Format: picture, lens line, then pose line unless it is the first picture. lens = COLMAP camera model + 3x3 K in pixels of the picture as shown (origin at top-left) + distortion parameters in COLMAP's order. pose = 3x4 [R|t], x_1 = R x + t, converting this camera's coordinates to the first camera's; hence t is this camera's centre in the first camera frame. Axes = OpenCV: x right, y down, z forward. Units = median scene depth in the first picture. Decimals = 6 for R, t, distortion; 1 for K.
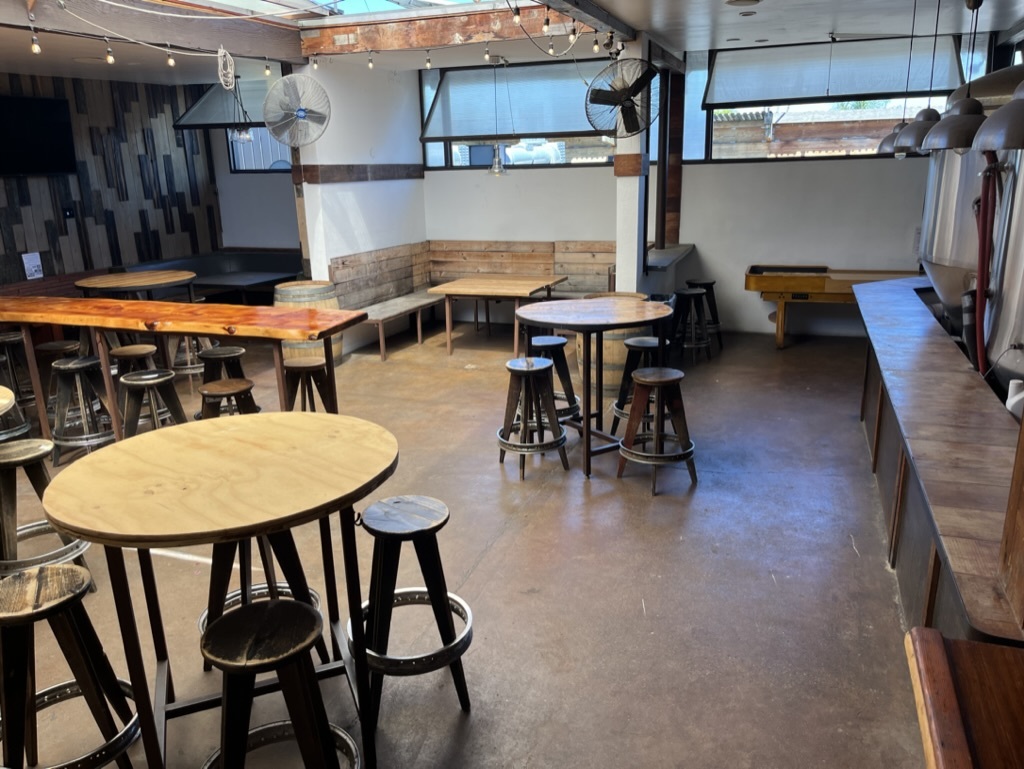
lens RADIAL K [[774.6, 0, 520.5], [0, 774.6, 387.1], [0, 0, 1]] dist [0.058688, -0.087110]
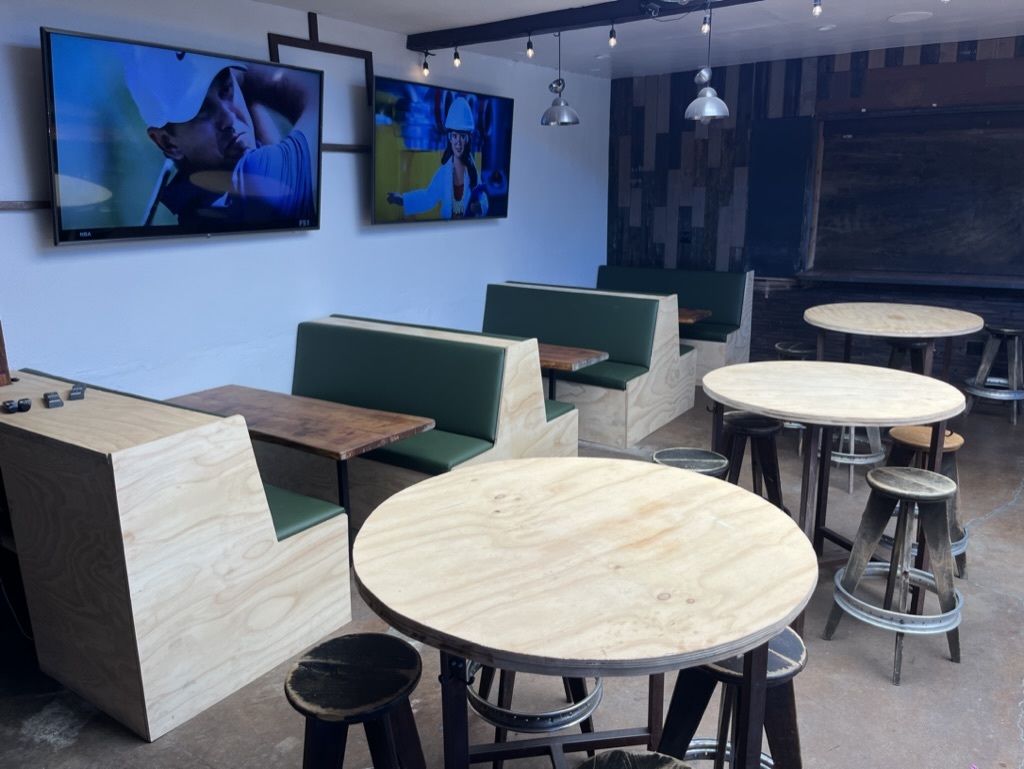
lens RADIAL K [[774.6, 0, 520.5], [0, 774.6, 387.1], [0, 0, 1]] dist [0.058688, -0.087110]
pose [[-0.242558, 0.264178, -0.933475, 0.095213], [-0.246241, 0.913933, 0.322632, -0.081242], [0.938366, 0.308117, -0.156631, 0.327168]]
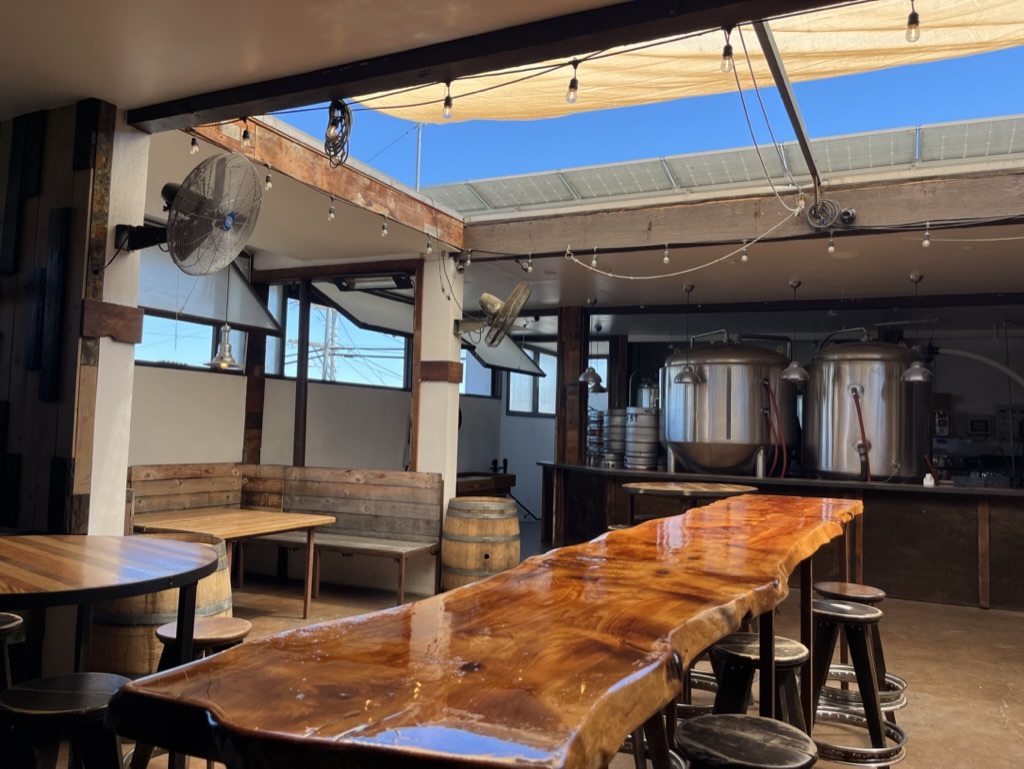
lens RADIAL K [[774.6, 0, 520.5], [0, 774.6, 387.1], [0, 0, 1]] dist [0.058688, -0.087110]
pose [[0.119788, 0.085594, 0.989103, -0.791430], [0.244032, 0.963172, -0.112904, -0.123442], [-0.962340, 0.254897, 0.094489, 0.772371]]
